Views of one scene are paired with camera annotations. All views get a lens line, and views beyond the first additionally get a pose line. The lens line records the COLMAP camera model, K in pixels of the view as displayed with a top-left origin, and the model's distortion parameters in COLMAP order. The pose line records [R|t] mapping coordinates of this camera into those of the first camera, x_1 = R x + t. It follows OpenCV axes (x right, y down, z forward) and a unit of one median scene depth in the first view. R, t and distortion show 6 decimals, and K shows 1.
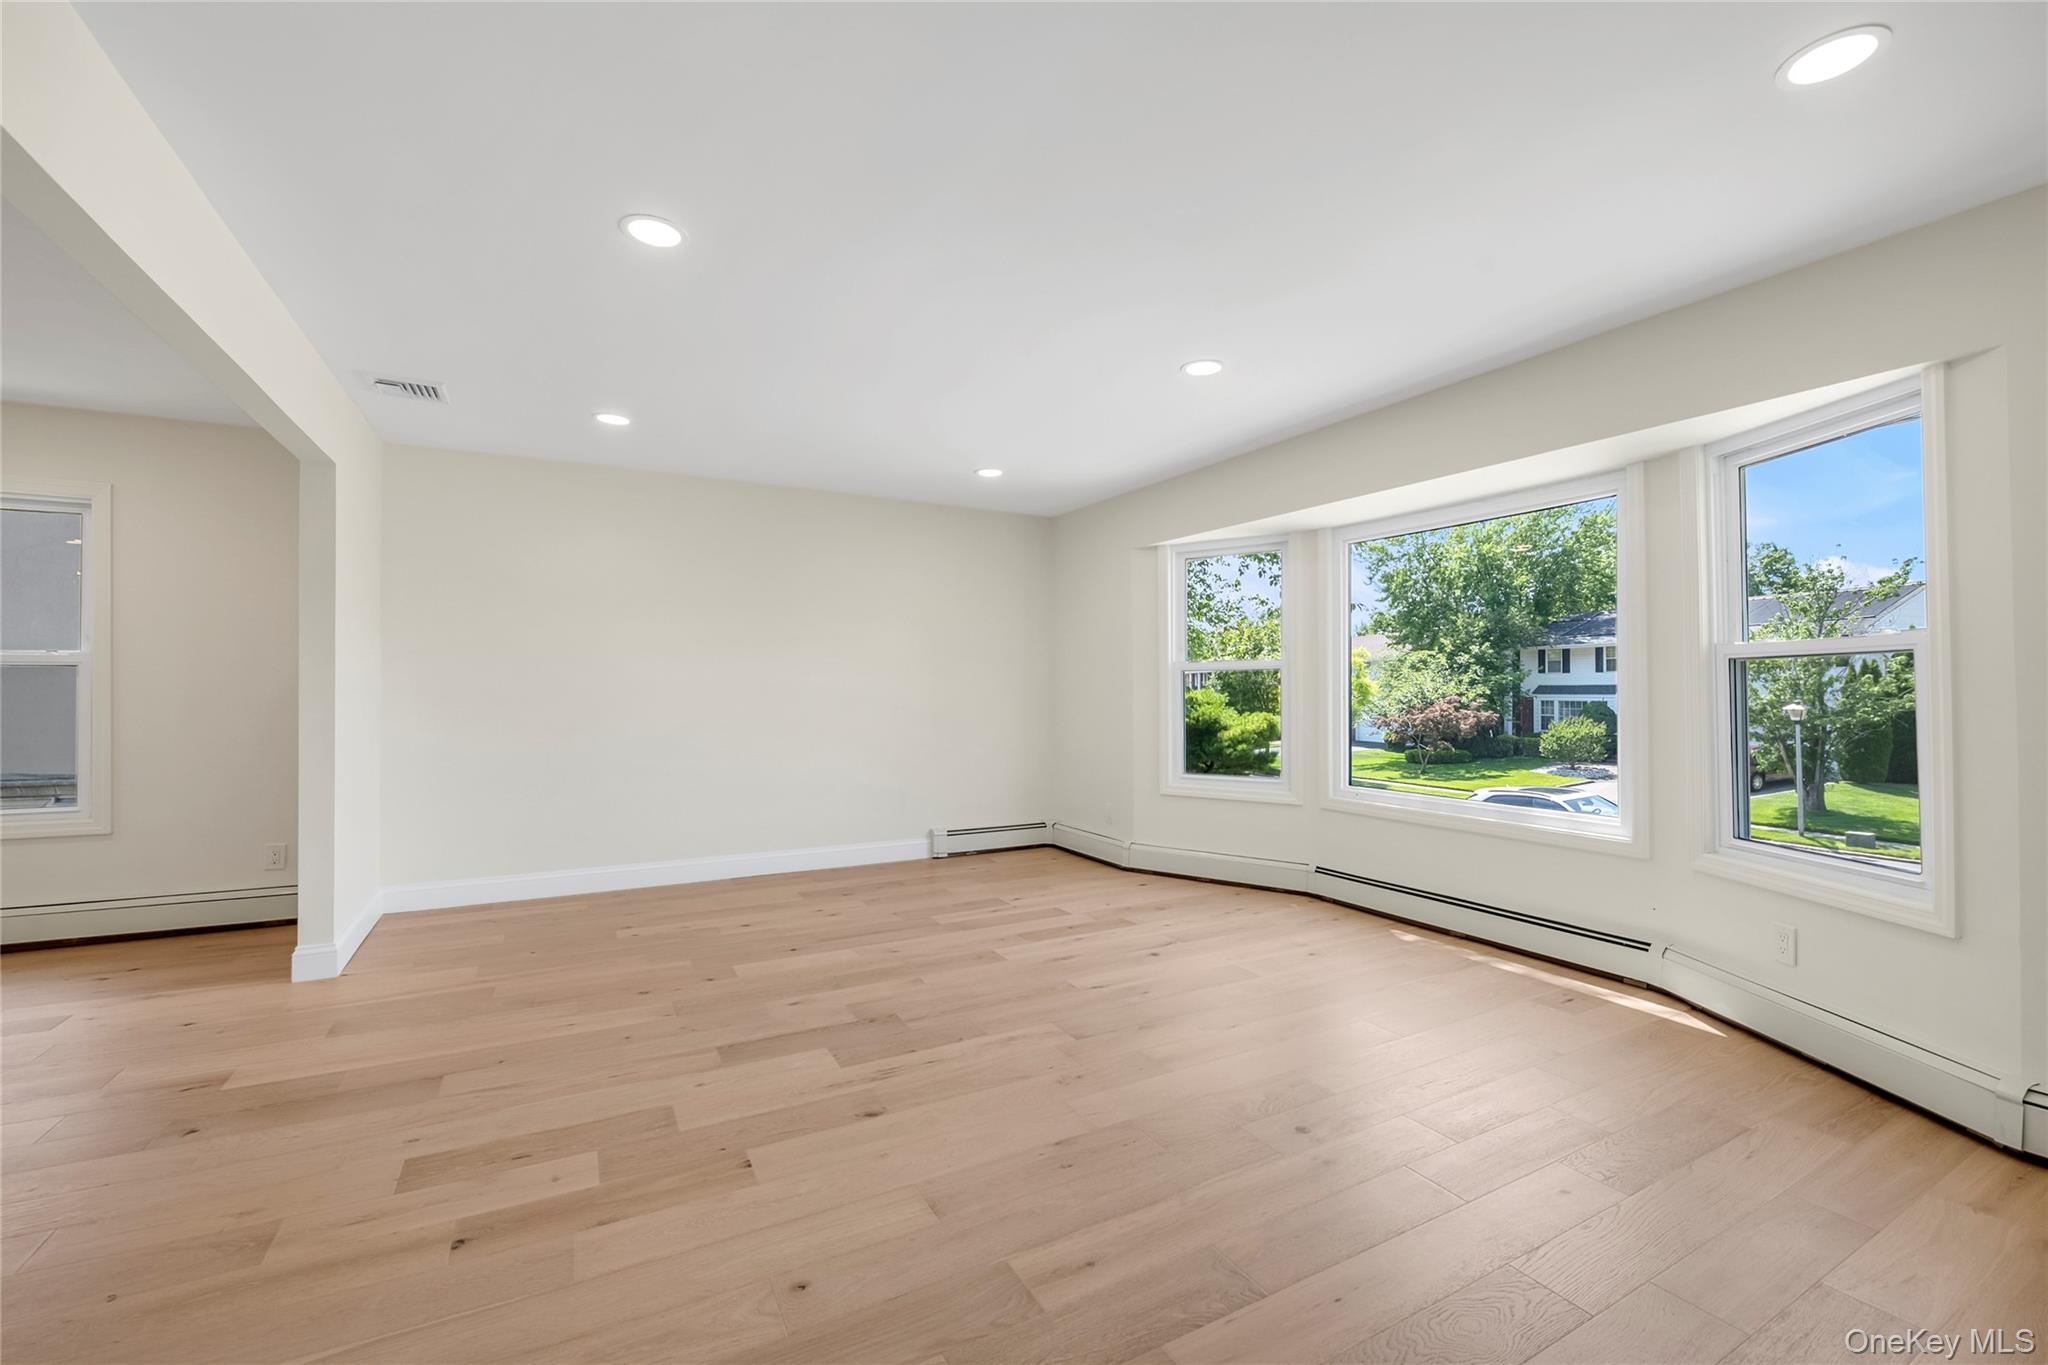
lens RADIAL K [[841.8, 0, 1024.0], [0, 841.8, 682.5], [0, 0, 1]] dist [-0.005932, -0.000186]
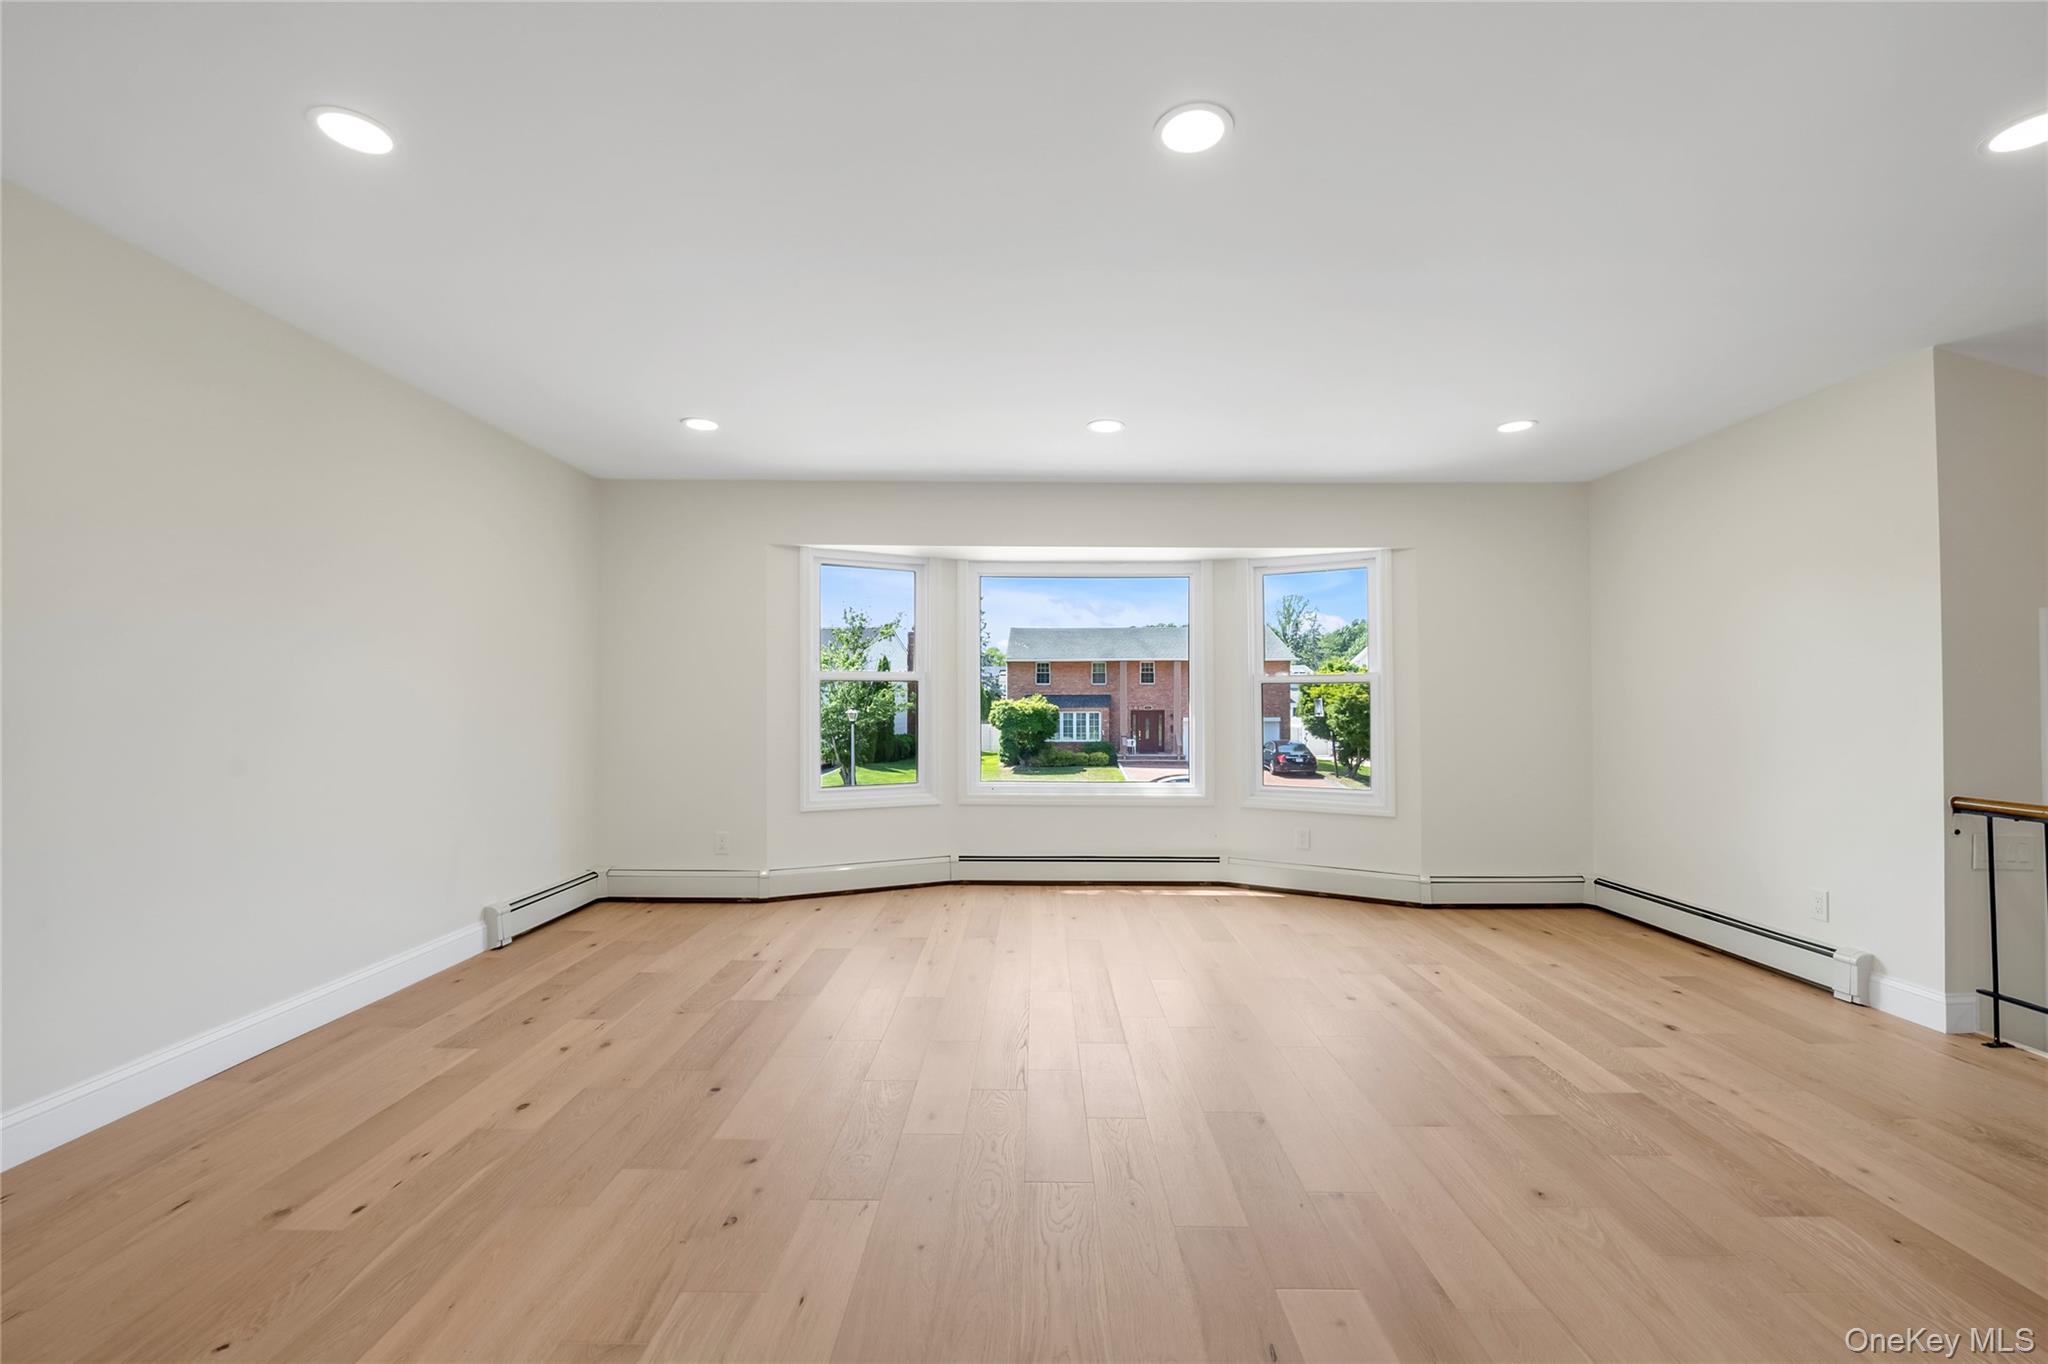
lens RADIAL K [[836.2, 0, 1024.0], [0, 836.2, 682.0], [0, 0, 1]] dist [-0.001459, -0.000012]
pose [[0.492044, 0.019256, 0.870357, -0.589802], [-0.010235, 0.999814, -0.016334, 0.001423], [-0.870510, -0.000871, 0.492150, 0.365811]]
